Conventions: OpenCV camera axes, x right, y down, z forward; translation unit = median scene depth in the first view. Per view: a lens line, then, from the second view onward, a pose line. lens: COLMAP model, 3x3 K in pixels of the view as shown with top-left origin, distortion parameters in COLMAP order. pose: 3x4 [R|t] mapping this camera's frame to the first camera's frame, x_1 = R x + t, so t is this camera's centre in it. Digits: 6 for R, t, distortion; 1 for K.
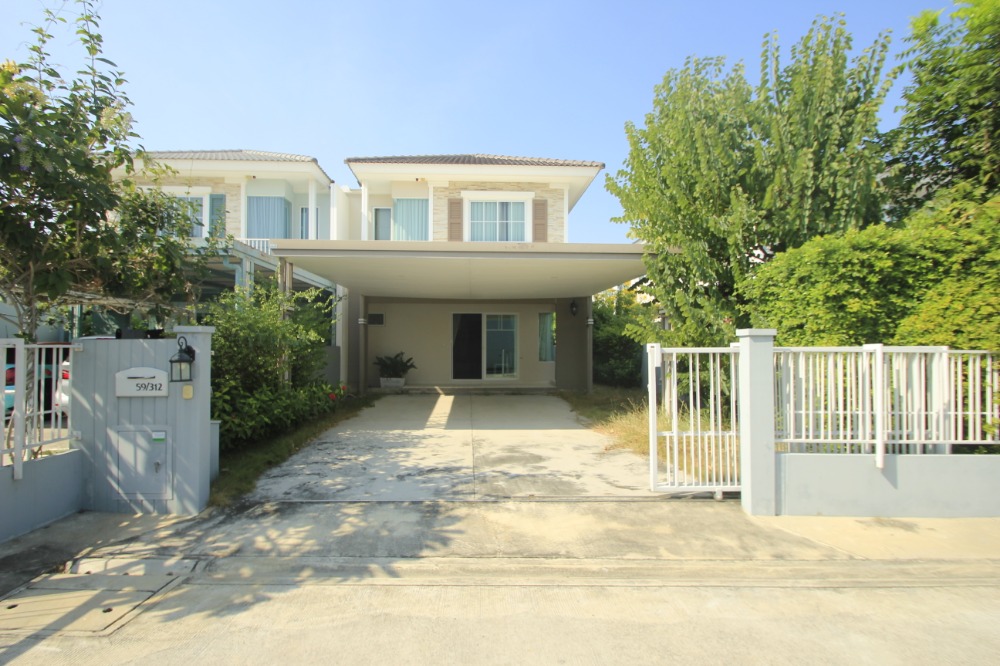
lens RADIAL K [[464.9, 0, 489.8], [0, 464.9, 338.2], [0, 0, 1]] dist [0.008719, -0.012600]
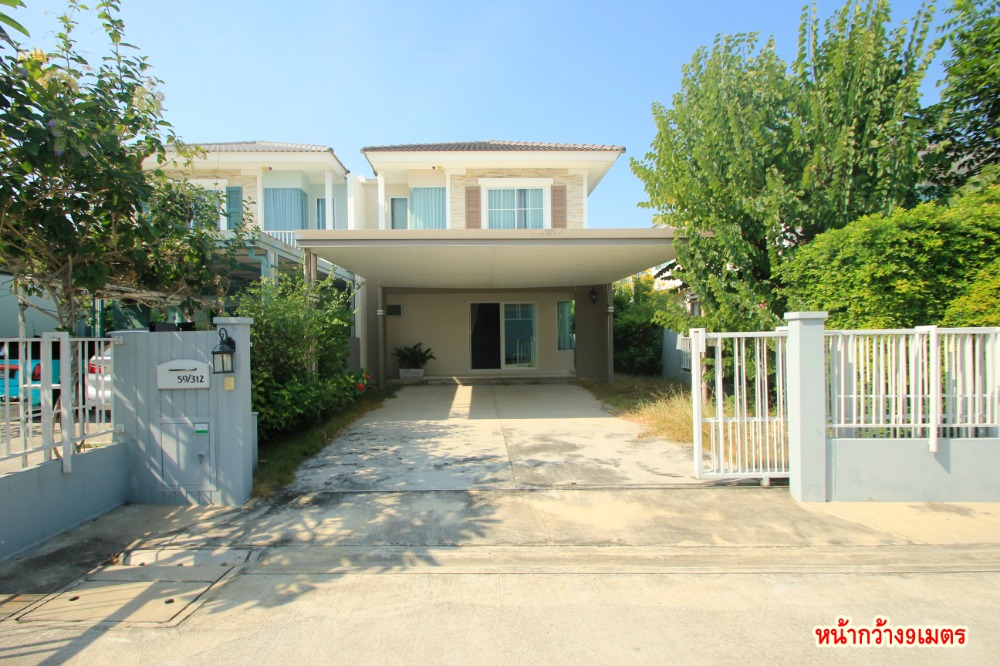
lens RADIAL K [[464.9, 0, 491.3], [0, 464.9, 341.5], [0, 0, 1]] dist [0.008719, -0.012600]
pose [[0.999785, -0.013716, -0.015576, -0.047492], [0.014135, 0.999534, 0.027069, 0.004252], [0.015197, -0.027283, 0.999512, 0.010255]]
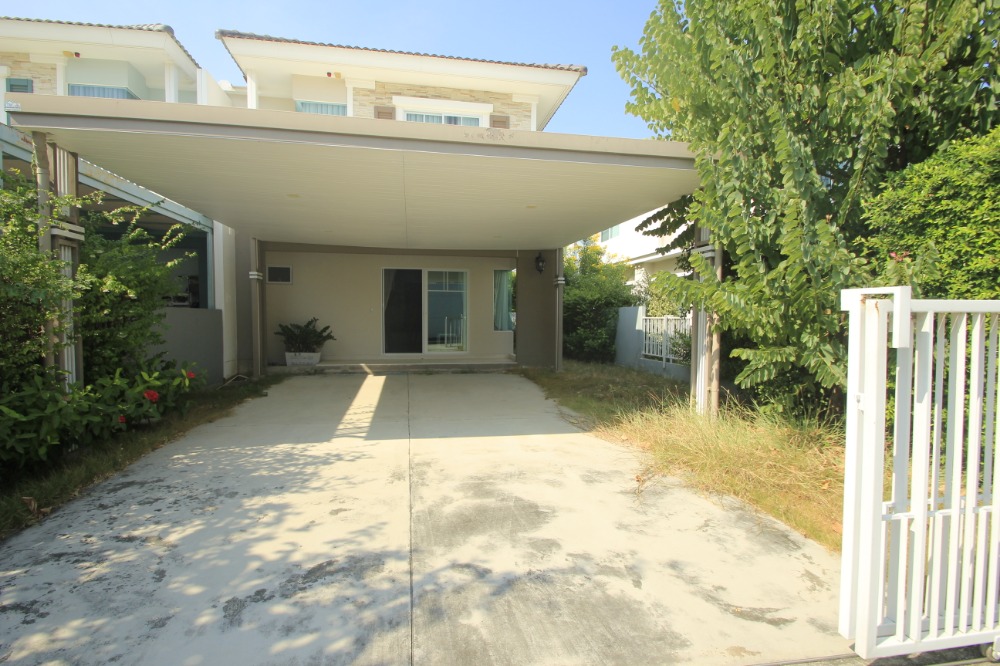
lens RADIAL K [[464.9, 0, 490.9], [0, 464.9, 341.0], [0, 0, 1]] dist [0.008719, -0.012600]
pose [[0.991225, -0.002952, 0.132154, -0.014144], [-0.006700, 0.997343, 0.072534, 0.021293], [-0.132017, -0.072783, 0.988572, 0.465247]]
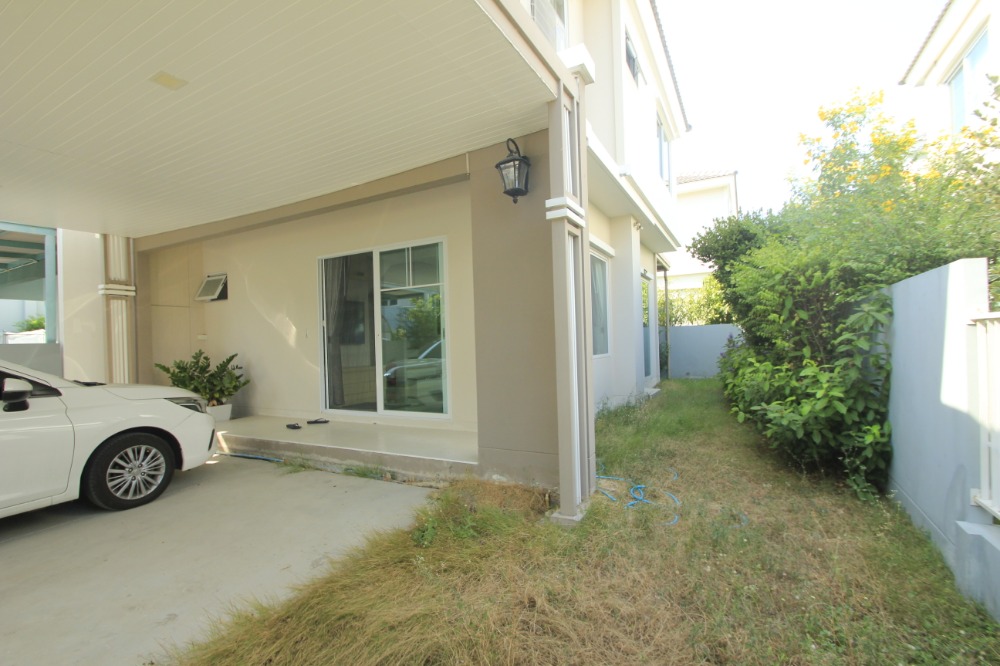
lens RADIAL K [[464.9, 0, 493.6], [0, 464.9, 337.5], [0, 0, 1]] dist [0.008719, -0.012600]
pose [[0.864707, -0.028672, -0.501458, 0.623158], [0.038620, 0.999209, 0.009465, 0.052529], [0.500790, -0.027551, 0.865130, 1.605526]]
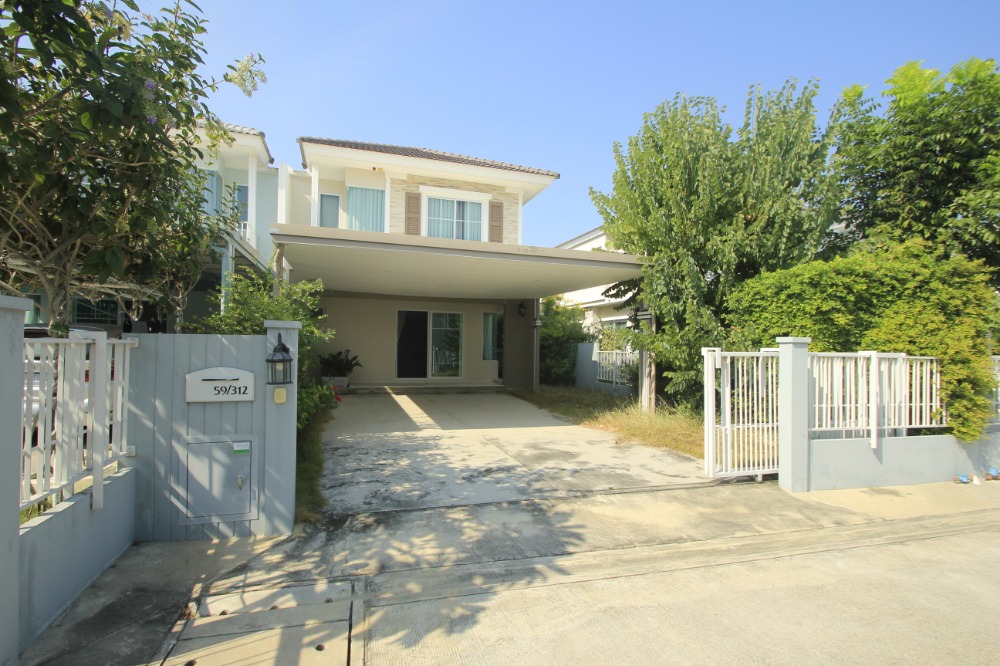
lens RADIAL K [[464.9, 0, 490.5], [0, 464.9, 338.1], [0, 0, 1]] dist [0.008719, -0.012600]
pose [[0.965188, 0.019423, 0.260837, -0.330708], [-0.020542, 0.999788, 0.001568, -0.002036], [-0.260751, -0.006871, 0.965382, 0.031258]]
